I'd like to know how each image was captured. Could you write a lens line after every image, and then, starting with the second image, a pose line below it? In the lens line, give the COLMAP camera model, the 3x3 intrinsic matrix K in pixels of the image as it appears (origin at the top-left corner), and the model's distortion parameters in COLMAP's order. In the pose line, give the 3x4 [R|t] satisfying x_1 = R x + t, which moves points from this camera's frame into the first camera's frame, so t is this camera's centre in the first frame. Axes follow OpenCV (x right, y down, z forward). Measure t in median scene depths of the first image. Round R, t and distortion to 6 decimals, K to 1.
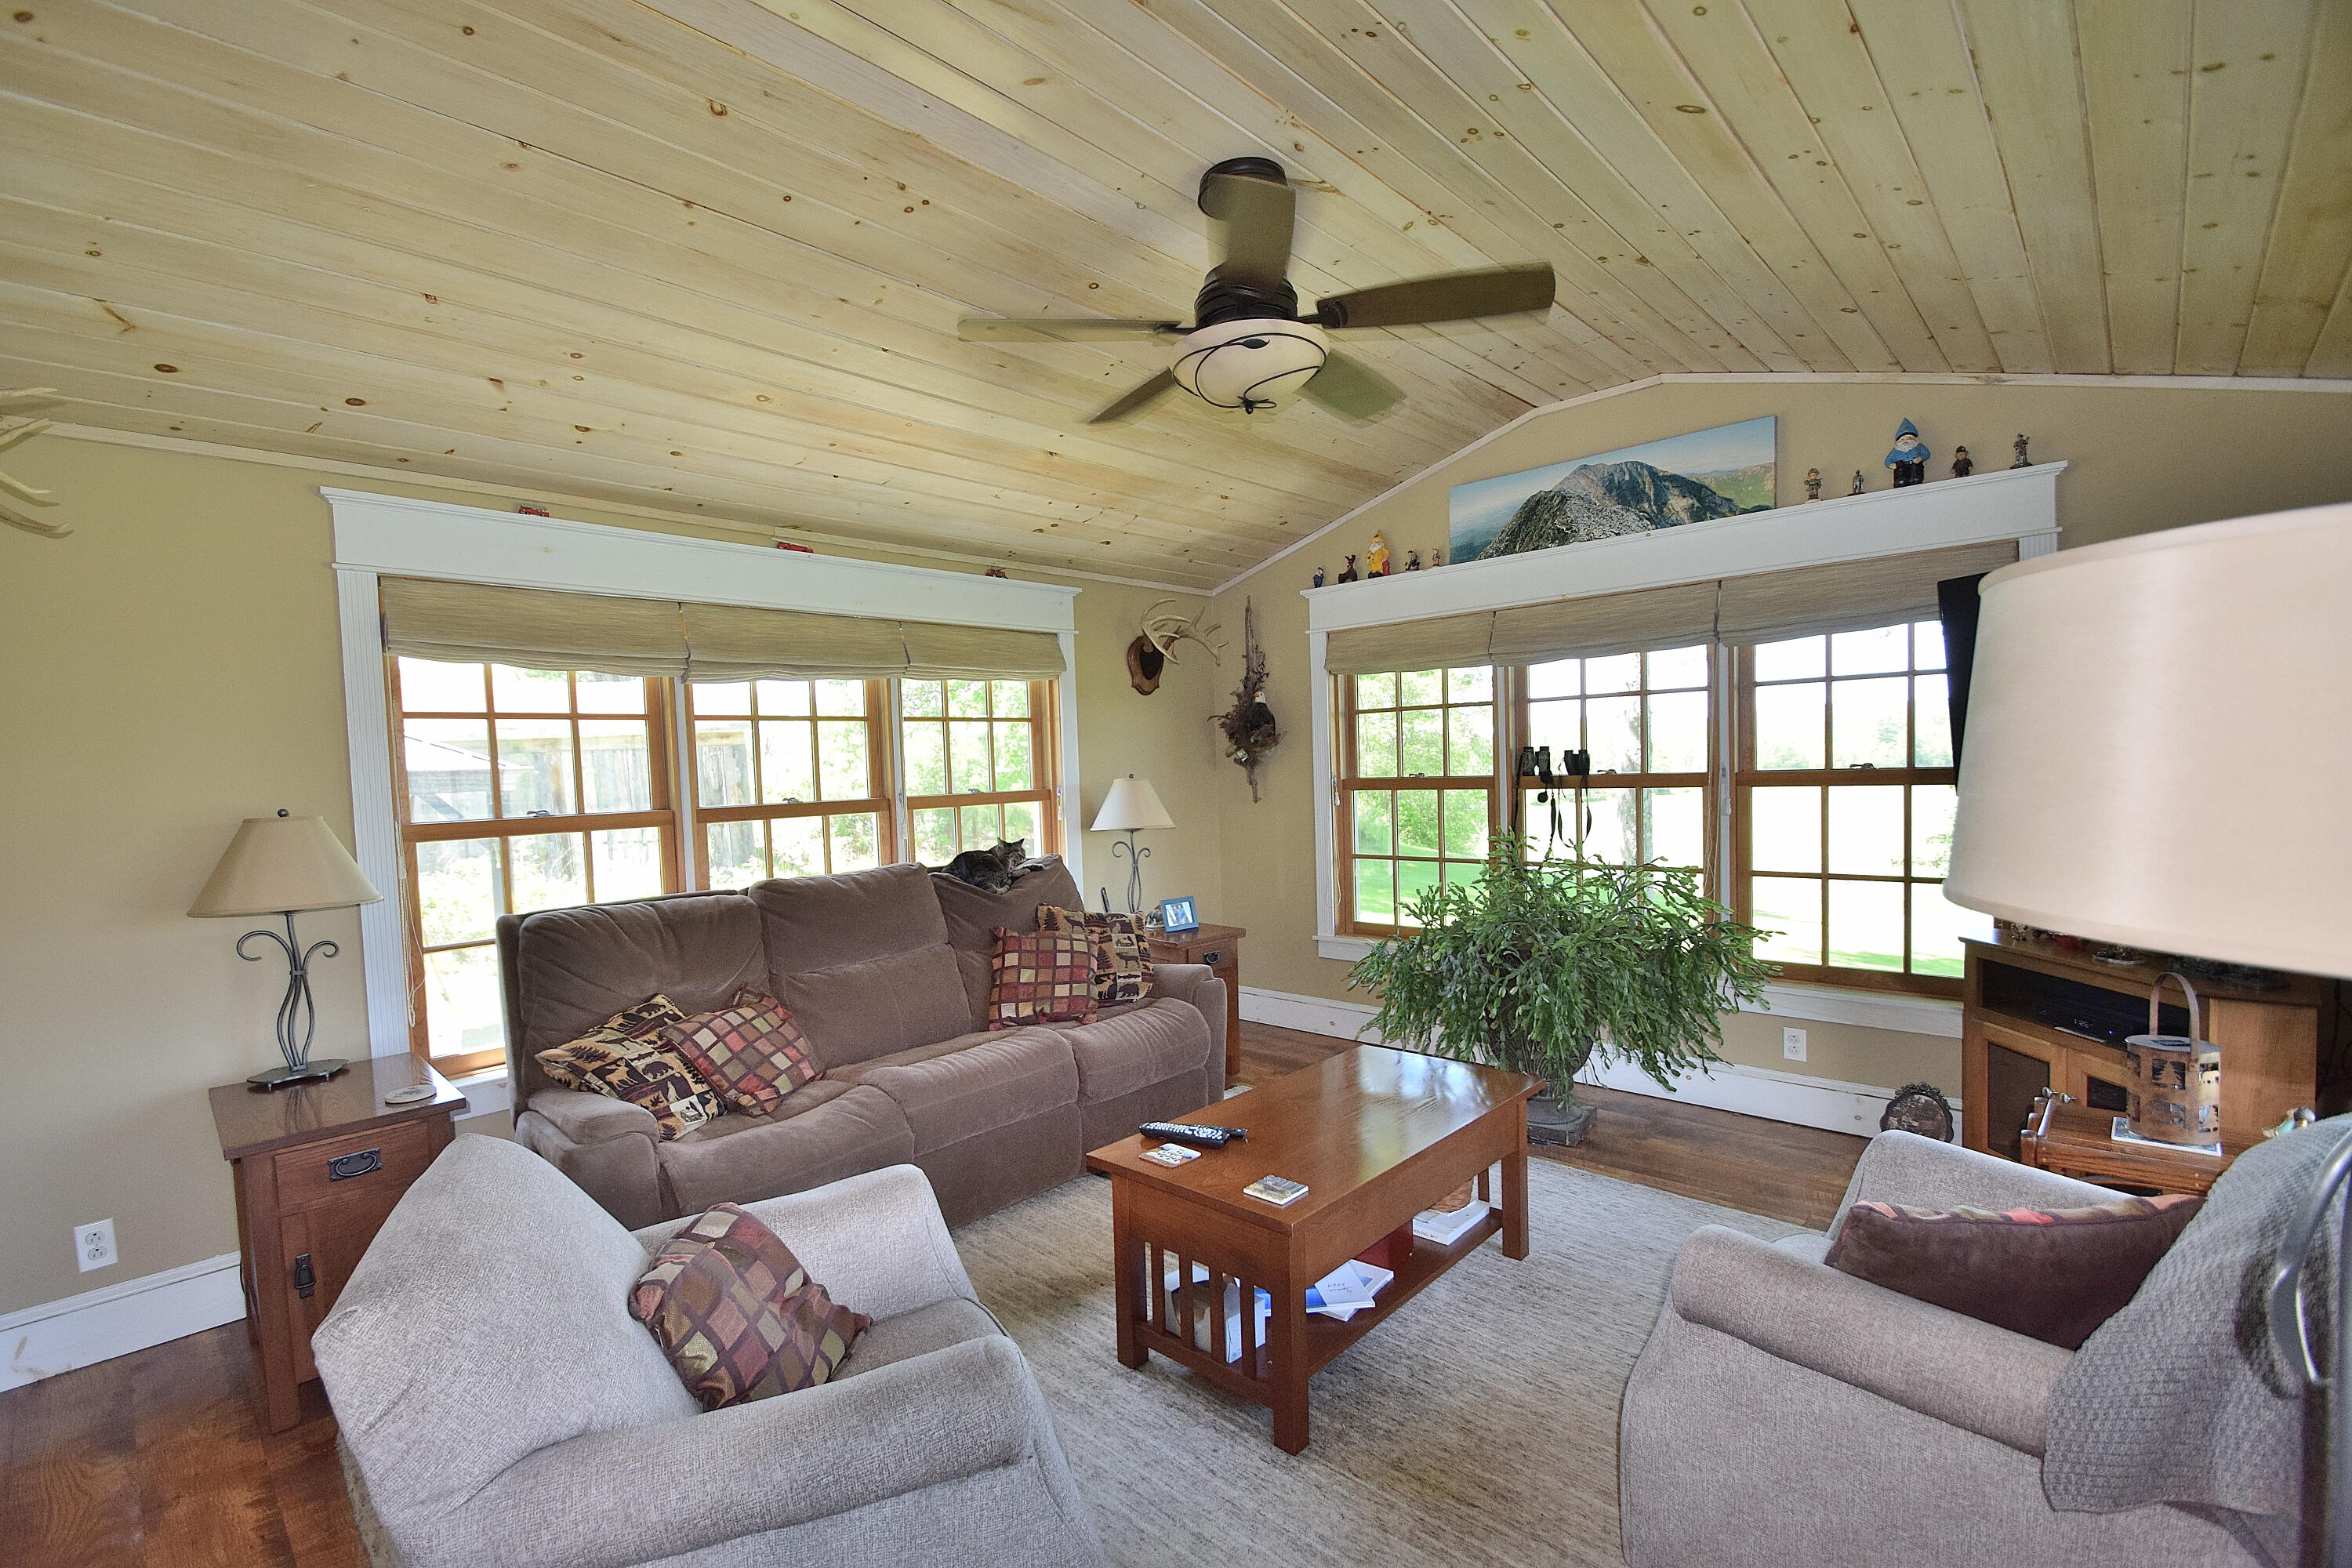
lens RADIAL K [[1026.2, 0, 1134.4], [0, 1026.2, 811.8], [0, 0, 1]] dist [0.010350, -0.013653]
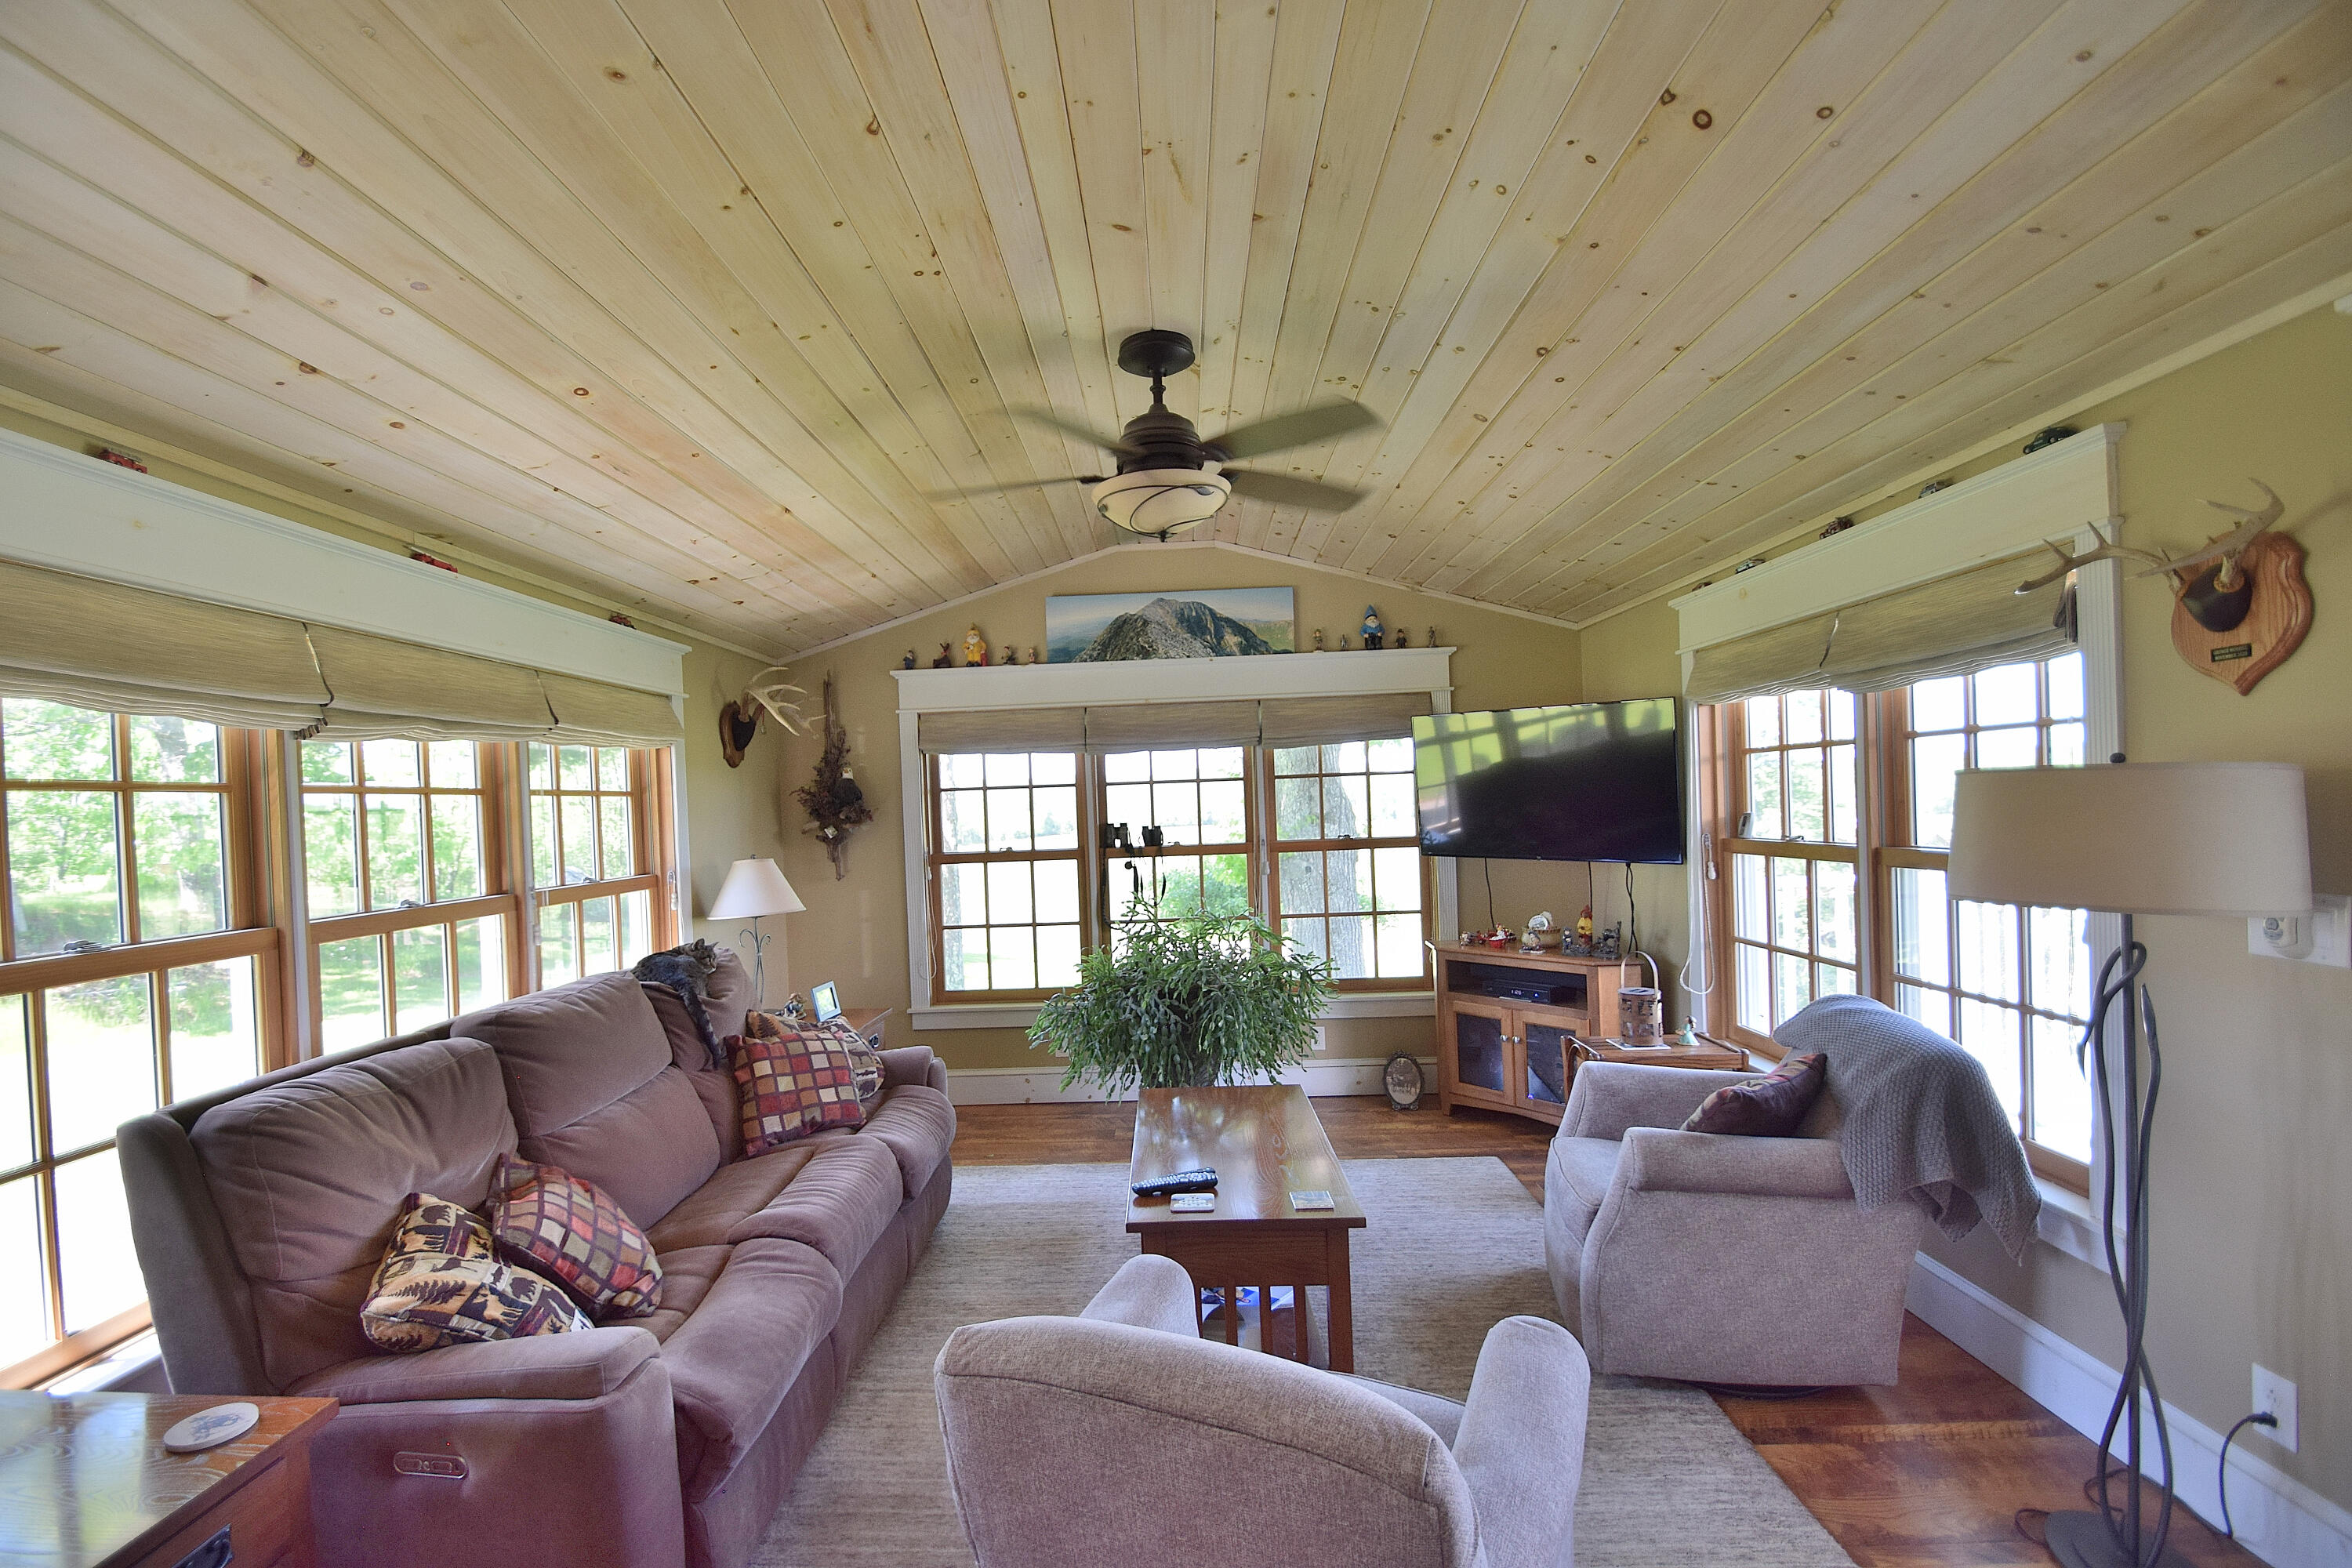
lens RADIAL K [[1026.2, 0, 1134.4], [0, 1026.2, 811.8], [0, 0, 1]] dist [0.010350, -0.013653]
pose [[0.743229, 0.001946, 0.669034, -0.412940], [0.042824, 0.997807, -0.050475, -0.016304], [-0.667665, 0.066166, 0.741516, 0.109999]]
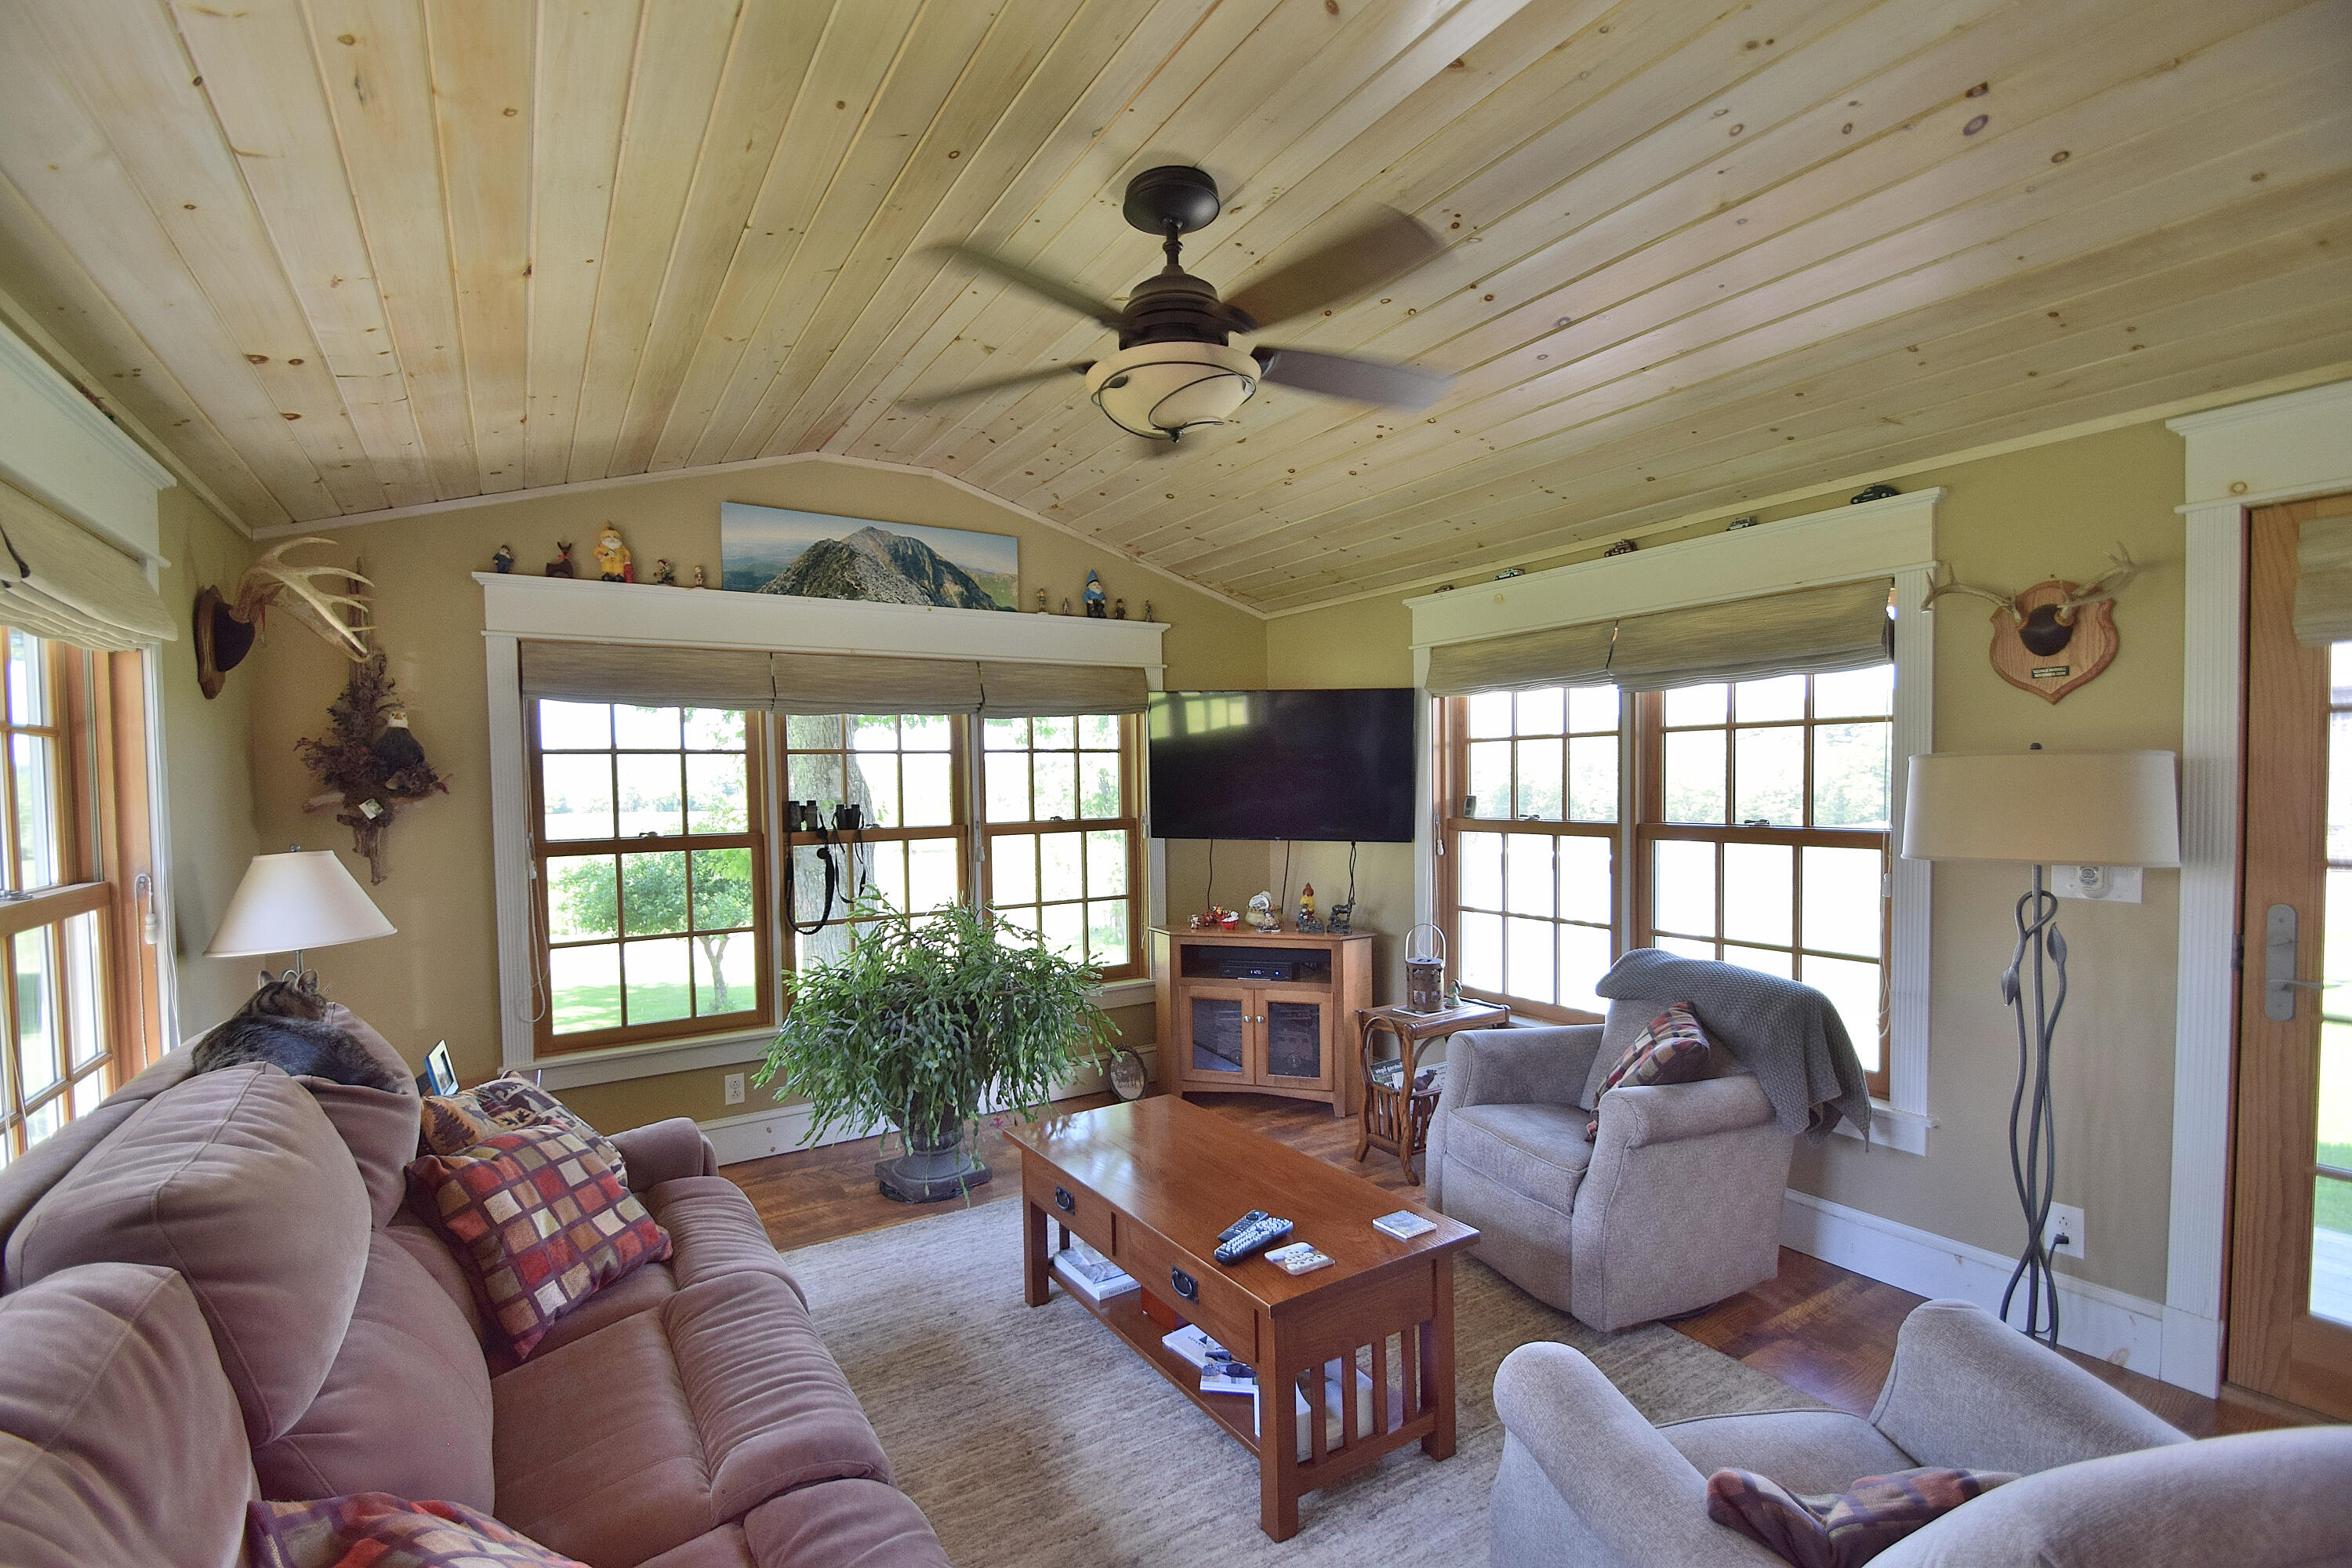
lens RADIAL K [[1026.2, 0, 1134.4], [0, 1026.2, 811.8], [0, 0, 1]] dist [0.010350, -0.013653]
pose [[0.255040, -0.001650, 0.966929, -0.476163], [0.052447, 0.998550, -0.012130, -0.027162], [-0.965507, 0.053806, 0.254756, 0.490395]]
